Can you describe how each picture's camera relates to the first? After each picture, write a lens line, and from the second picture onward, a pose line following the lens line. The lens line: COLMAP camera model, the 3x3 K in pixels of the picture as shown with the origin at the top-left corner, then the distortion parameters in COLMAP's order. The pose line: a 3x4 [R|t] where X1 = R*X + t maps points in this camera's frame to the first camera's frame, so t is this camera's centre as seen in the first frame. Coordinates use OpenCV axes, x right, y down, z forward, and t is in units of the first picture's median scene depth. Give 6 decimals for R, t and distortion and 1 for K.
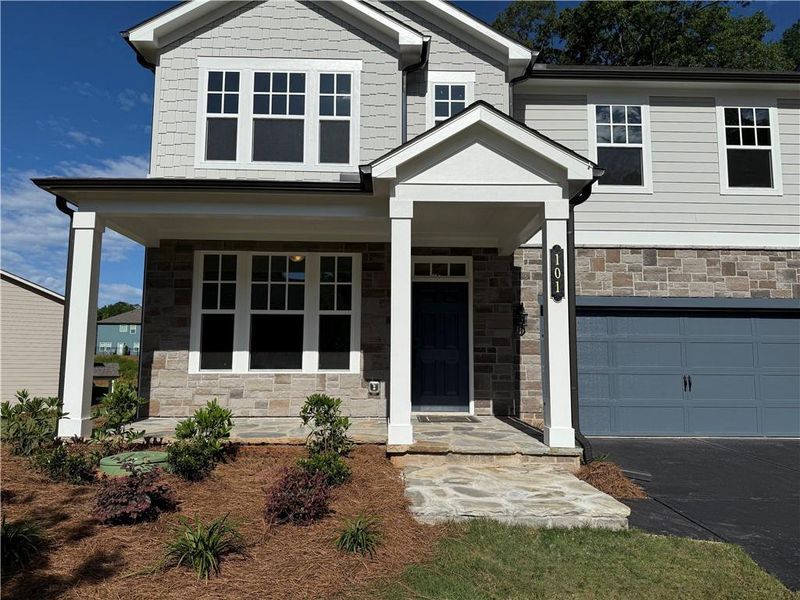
lens RADIAL K [[554.4, 0, 399.9], [0, 554.4, 312.2], [0, 0, 1]] dist [0.009039, 0.000656]
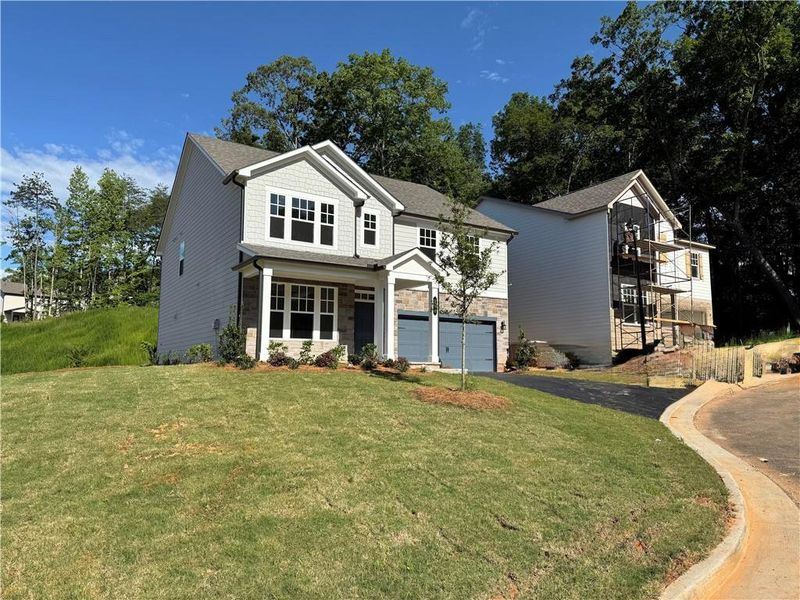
lens RADIAL K [[554.4, 0, 399.9], [0, 554.4, 312.2], [0, 0, 1]] dist [0.009039, 0.000656]
pose [[0.851074, 0.048244, 0.522824, -0.999277], [-0.048550, 0.998734, -0.013129, 0.009318], [-0.522796, -0.014209, 0.852339, -1.014860]]
